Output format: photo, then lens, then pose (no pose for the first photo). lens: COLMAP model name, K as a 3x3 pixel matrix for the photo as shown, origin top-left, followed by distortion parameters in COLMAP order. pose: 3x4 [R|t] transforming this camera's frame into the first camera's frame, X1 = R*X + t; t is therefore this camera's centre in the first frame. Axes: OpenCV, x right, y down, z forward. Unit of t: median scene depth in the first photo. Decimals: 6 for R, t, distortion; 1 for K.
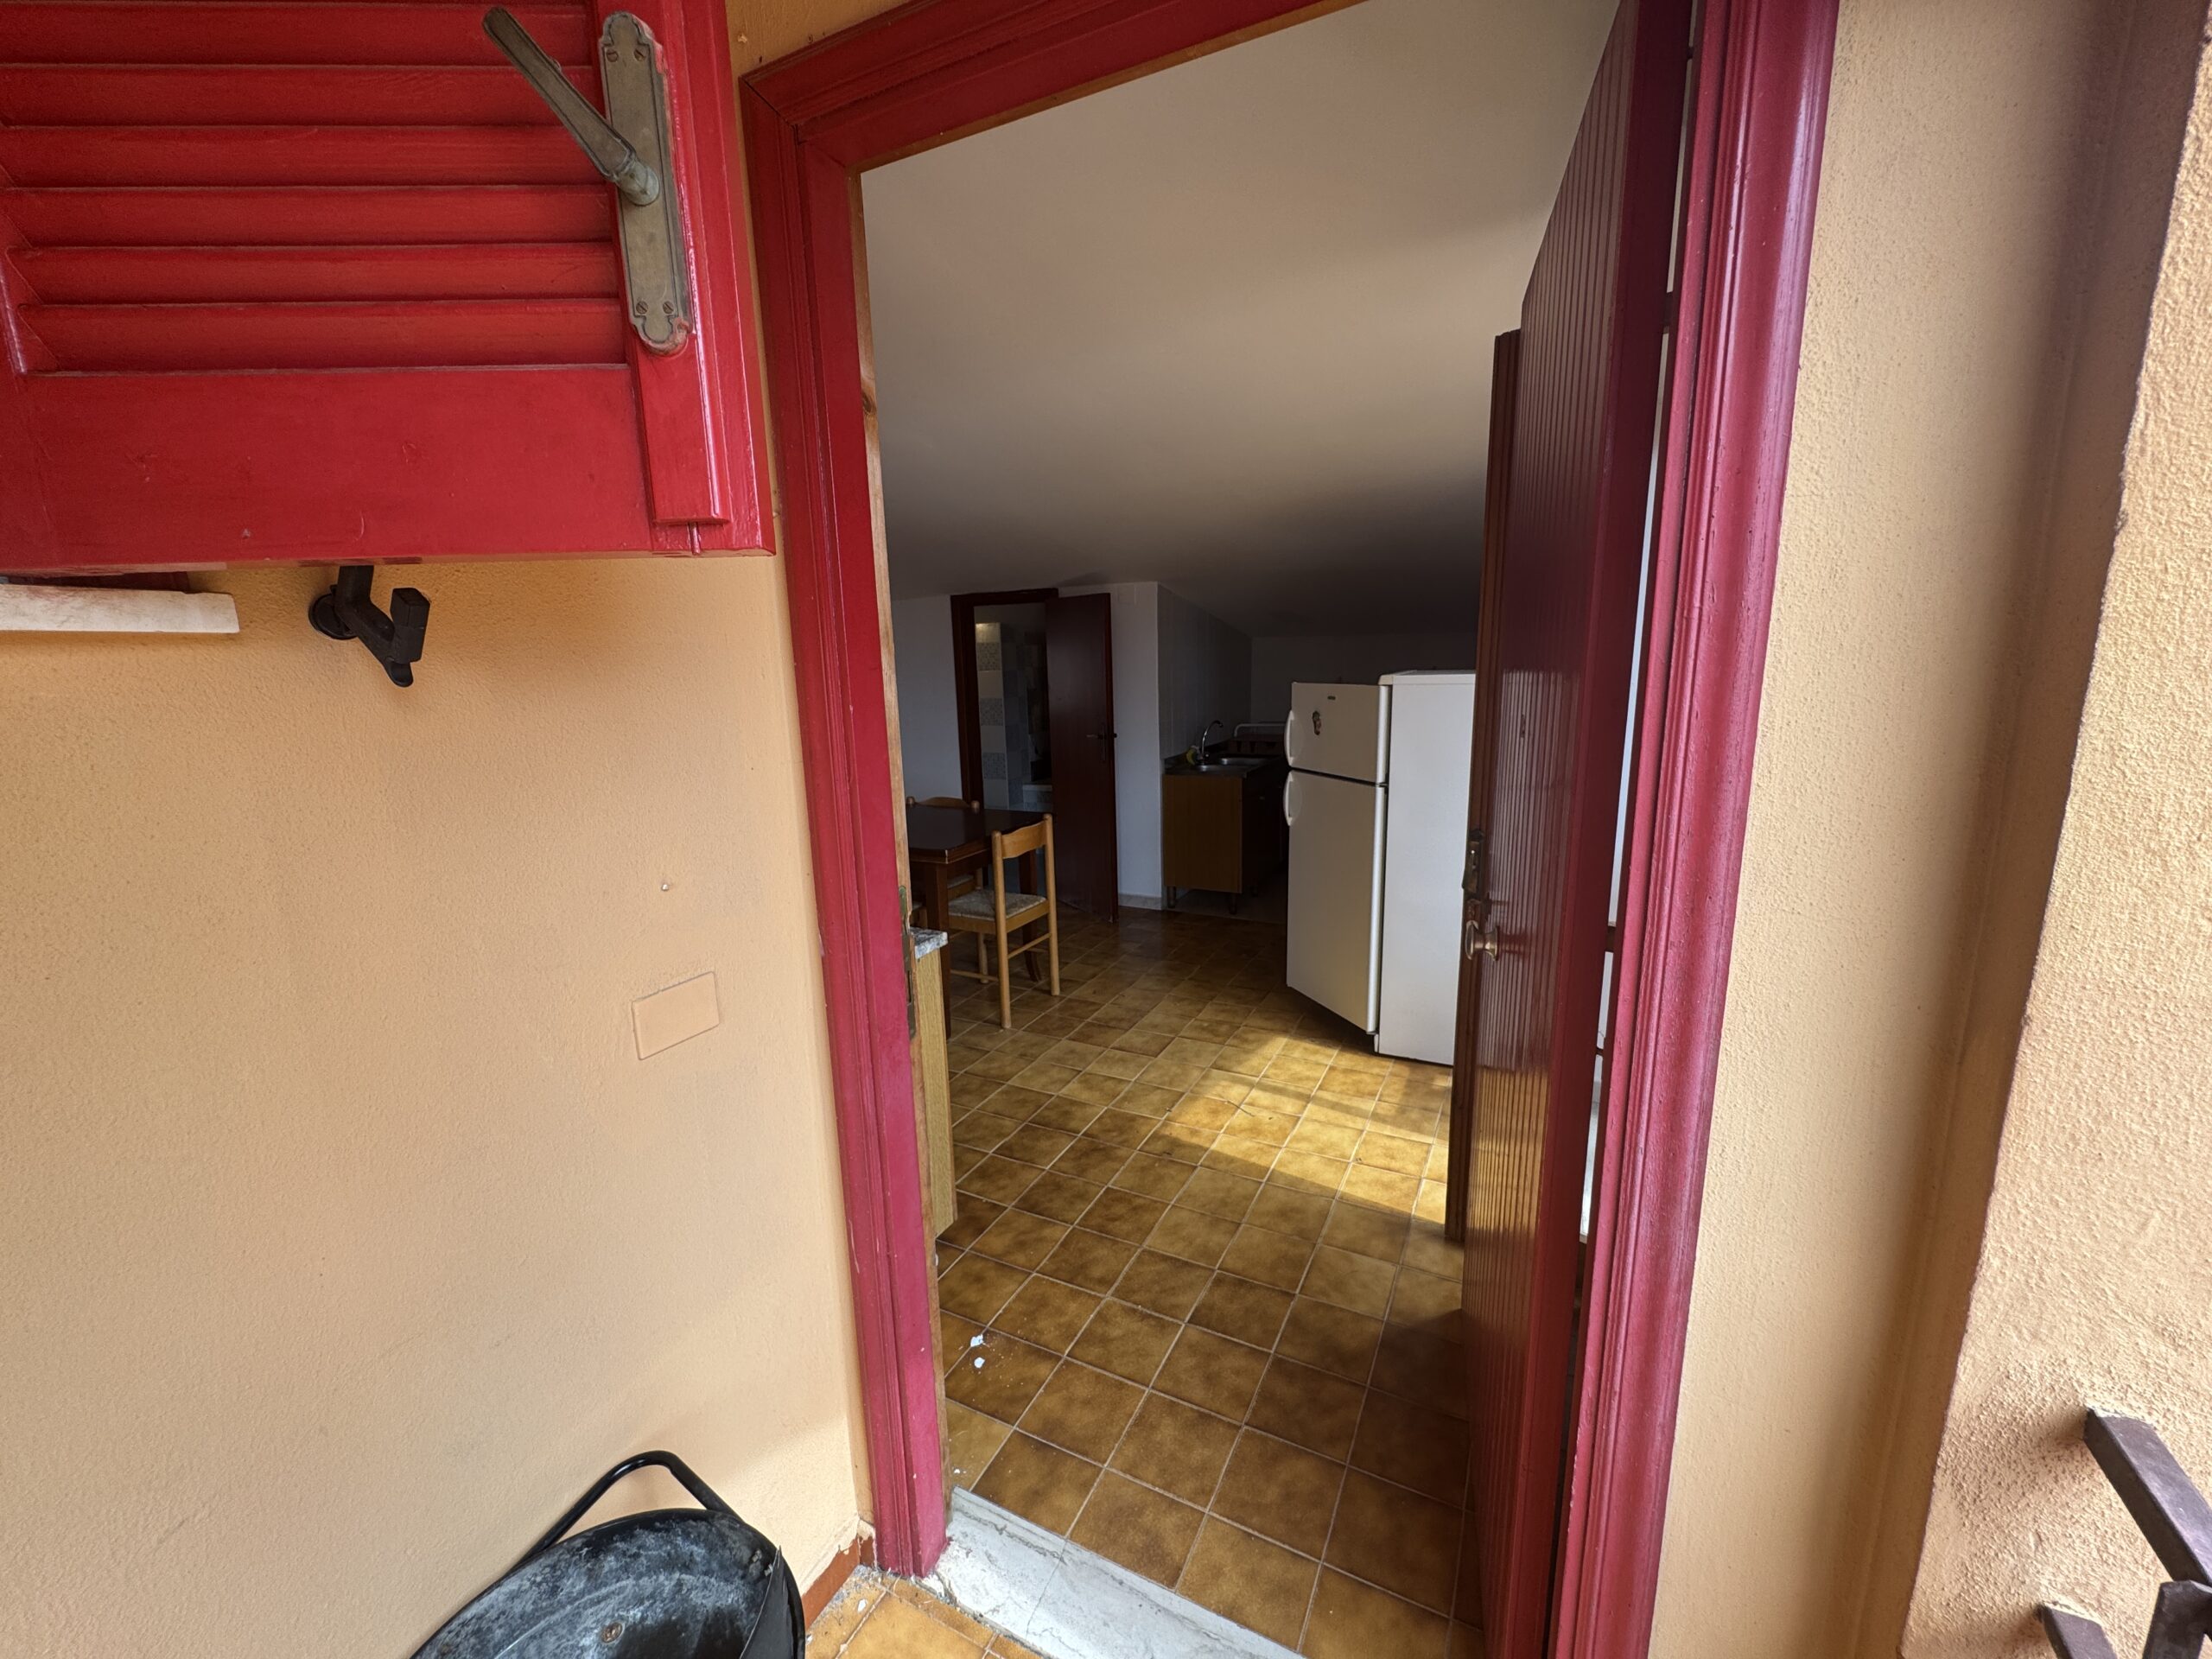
lens RADIAL K [[881.2, 0, 1100.6], [0, 881.2, 831.7], [0, 0, 1]] dist [-0.000968, -0.000344]
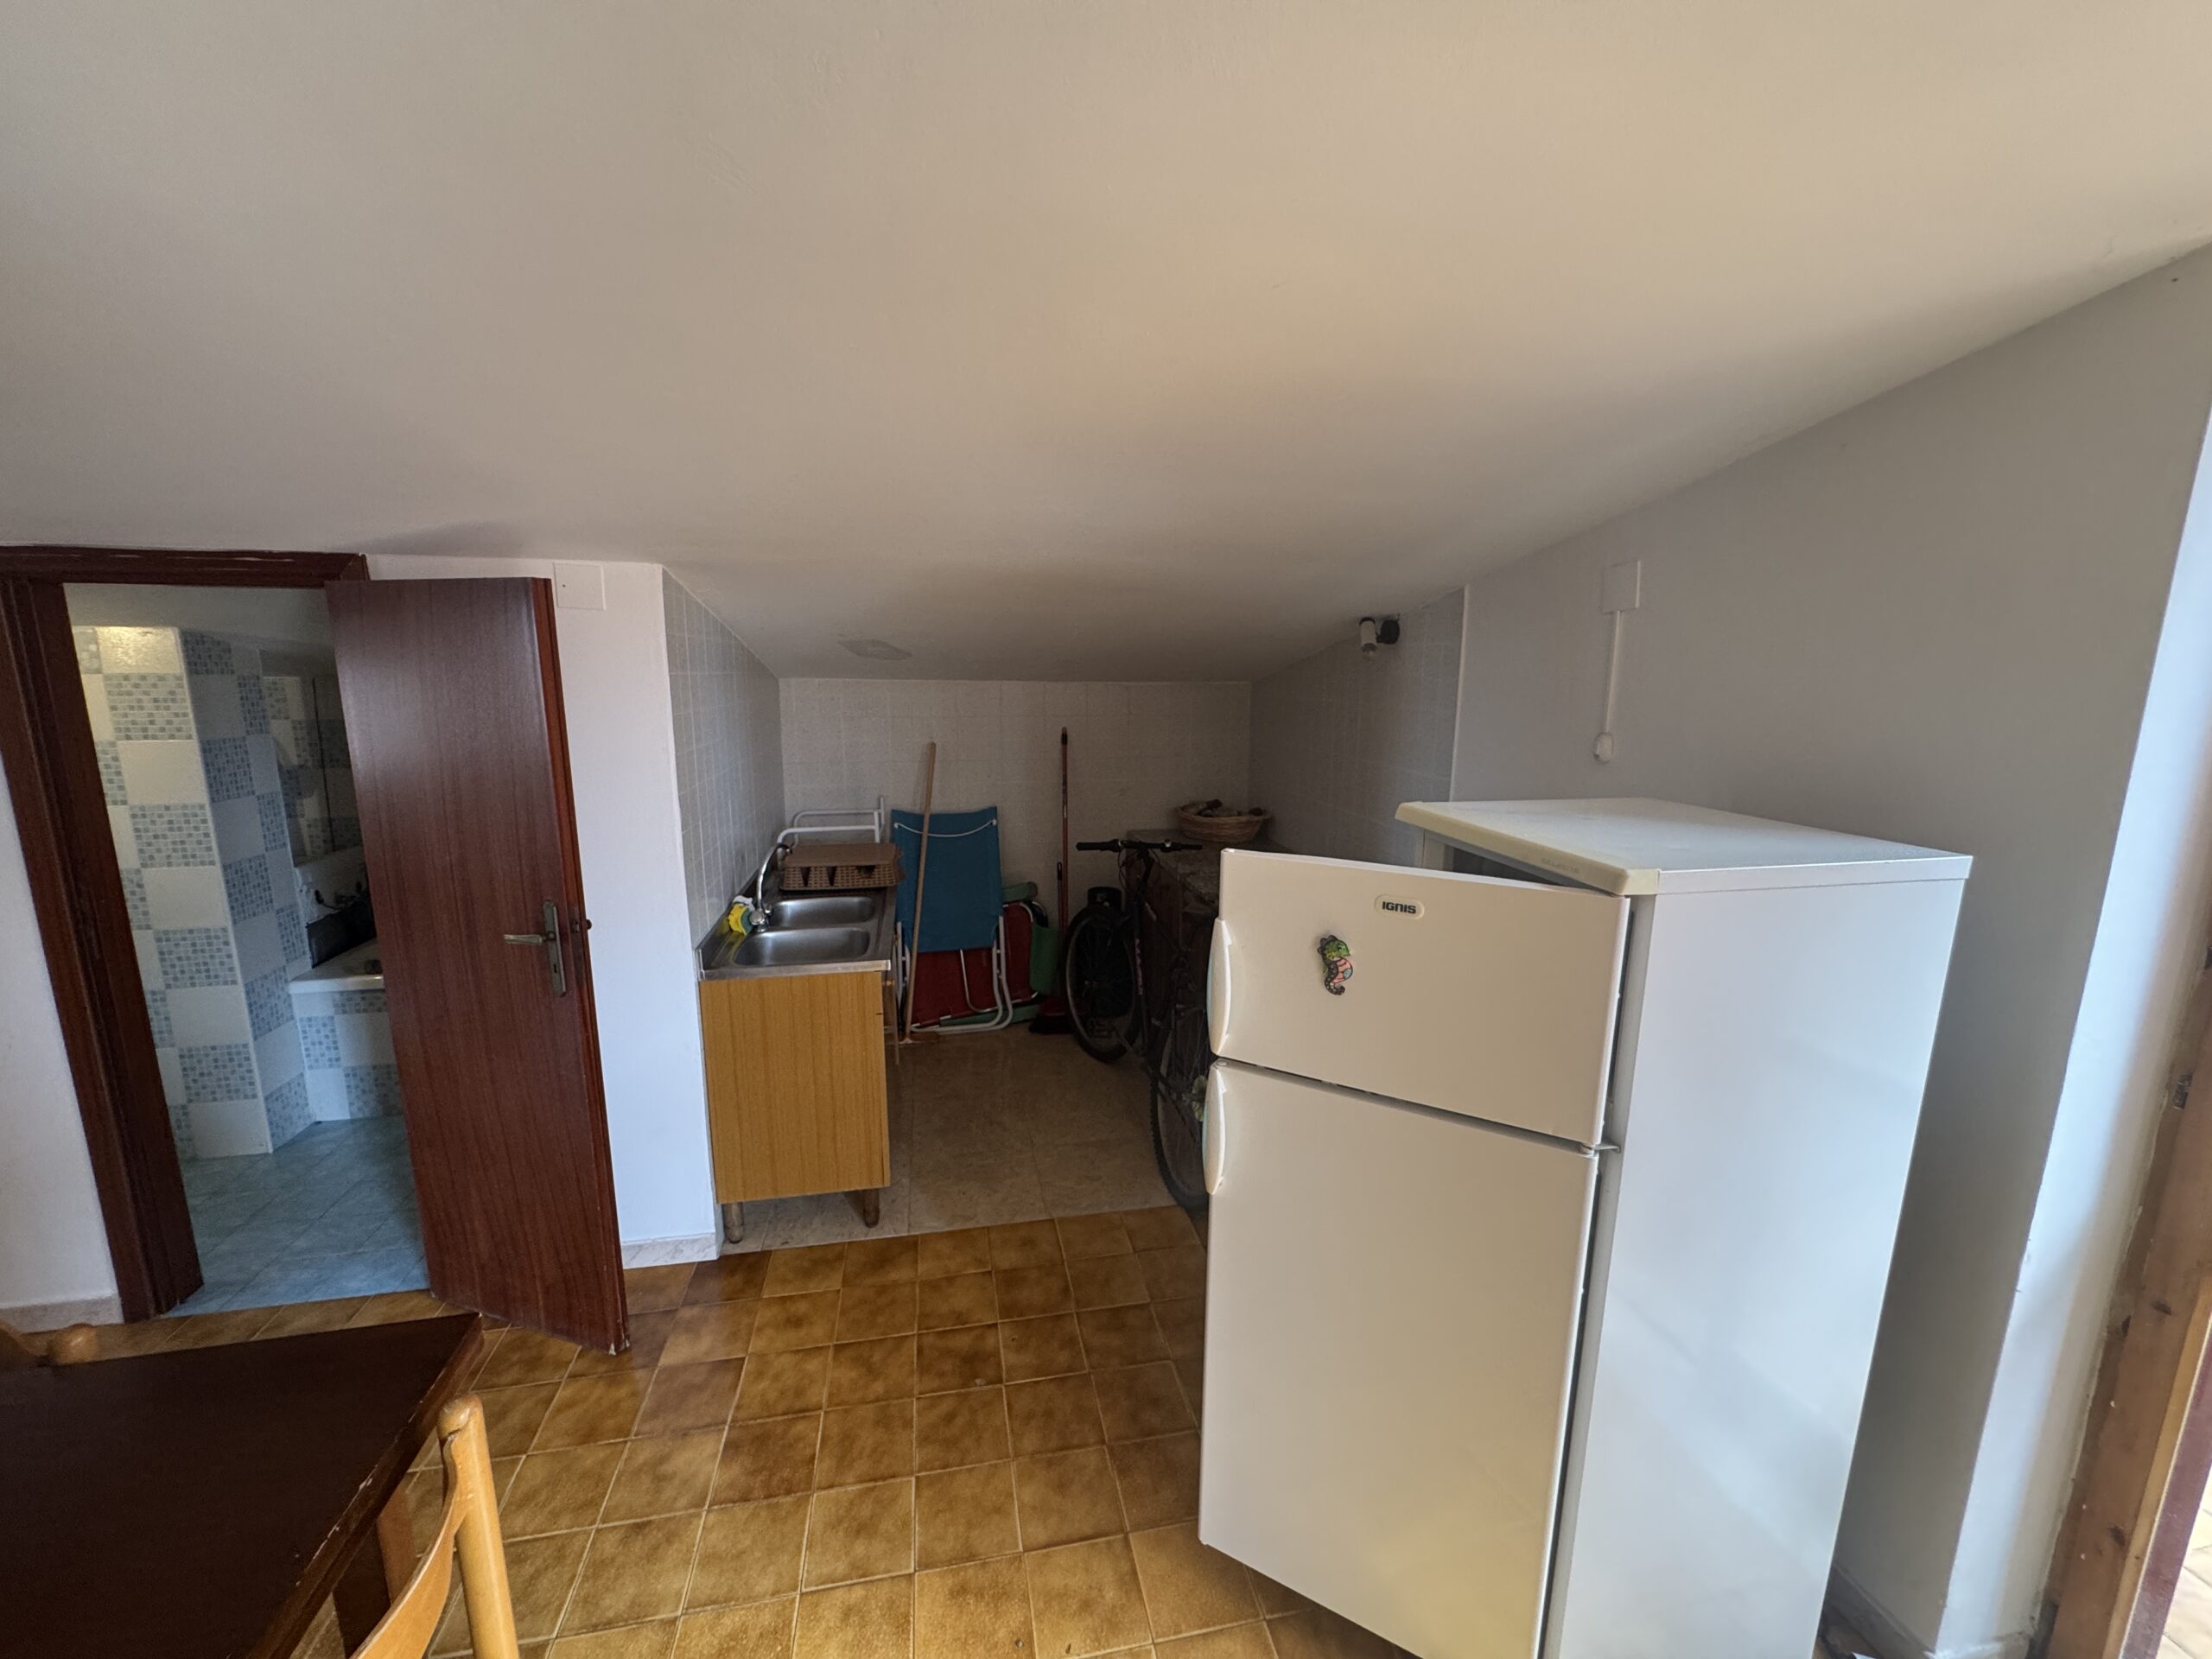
lens RADIAL K [[881.2, 0, 1097.2], [0, 881.2, 831.9], [0, 0, 1]] dist [-0.000968, -0.000344]
pose [[0.785424, -0.080728, 0.613670, -0.054621], [0.093767, 0.995534, 0.010951, -0.161086], [-0.611814, 0.048941, 0.789486, 0.627536]]
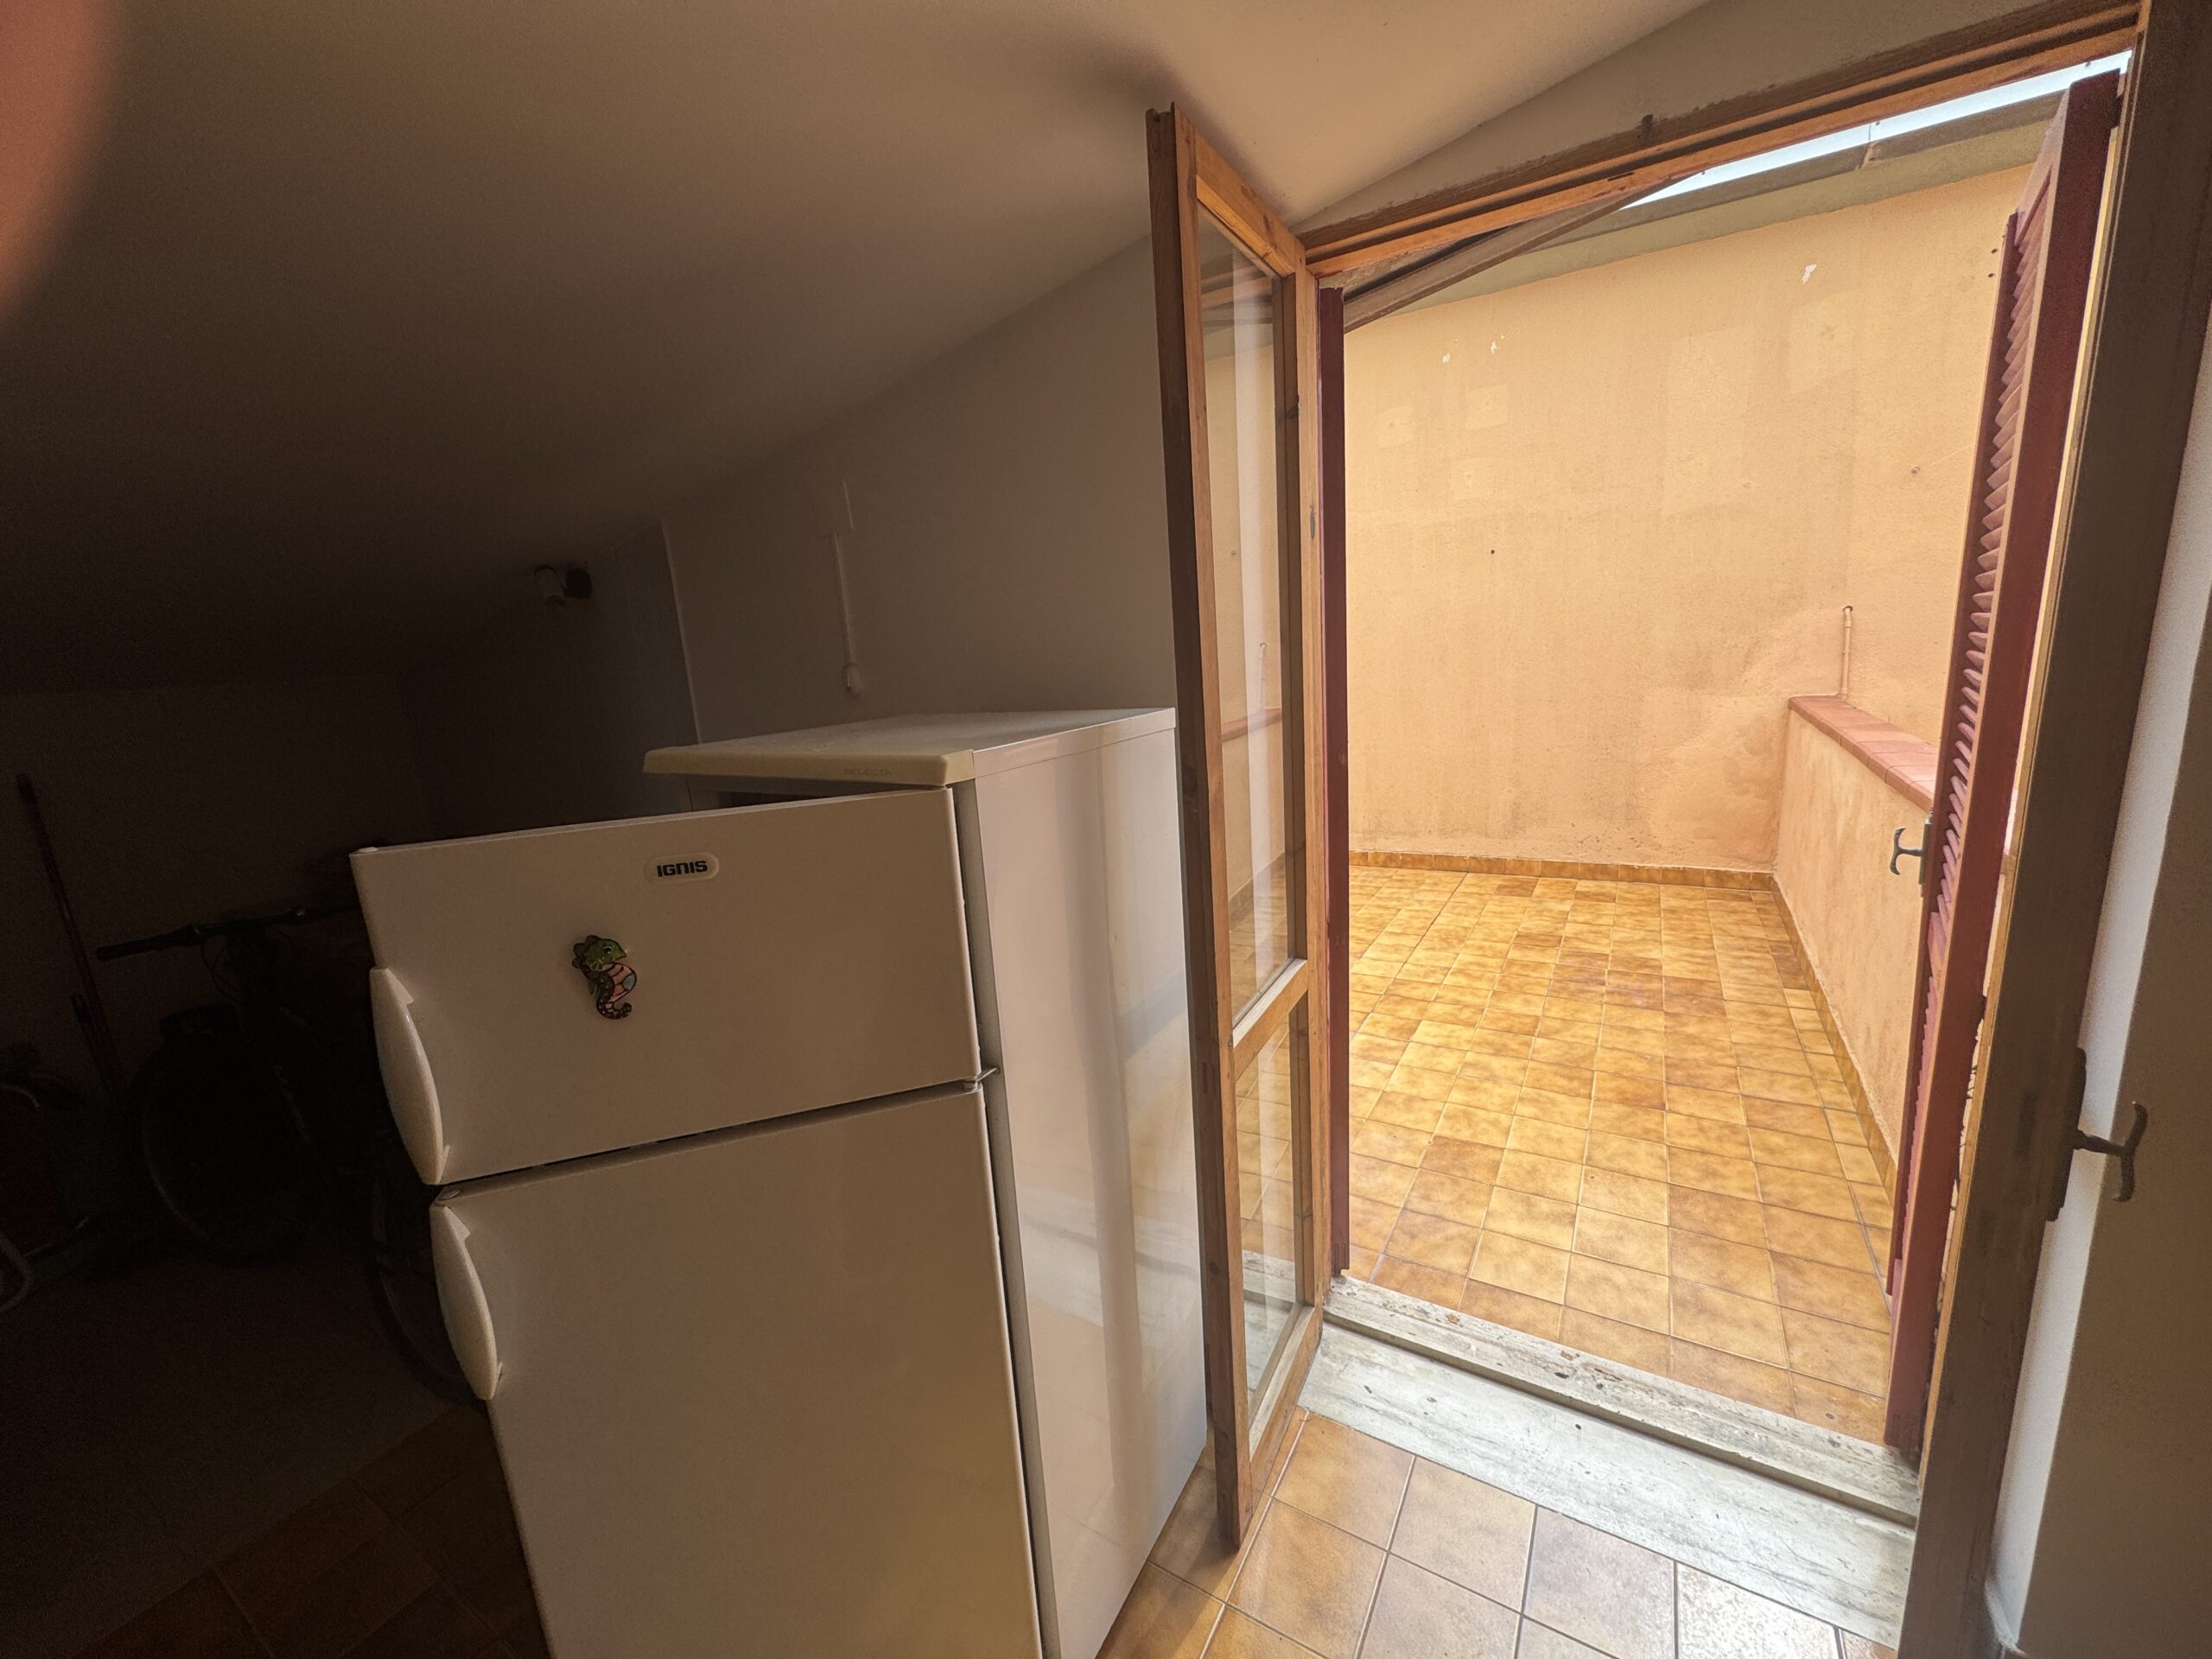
lens RADIAL K [[881.2, 0, 1102.9], [0, 881.2, 834.8], [0, 0, 1]] dist [-0.000968, -0.000344]
pose [[0.072699, -0.184537, 0.980133, 0.008592], [0.258141, 0.952727, 0.160230, -0.138163], [-0.963368, 0.241364, 0.116899, 0.678170]]
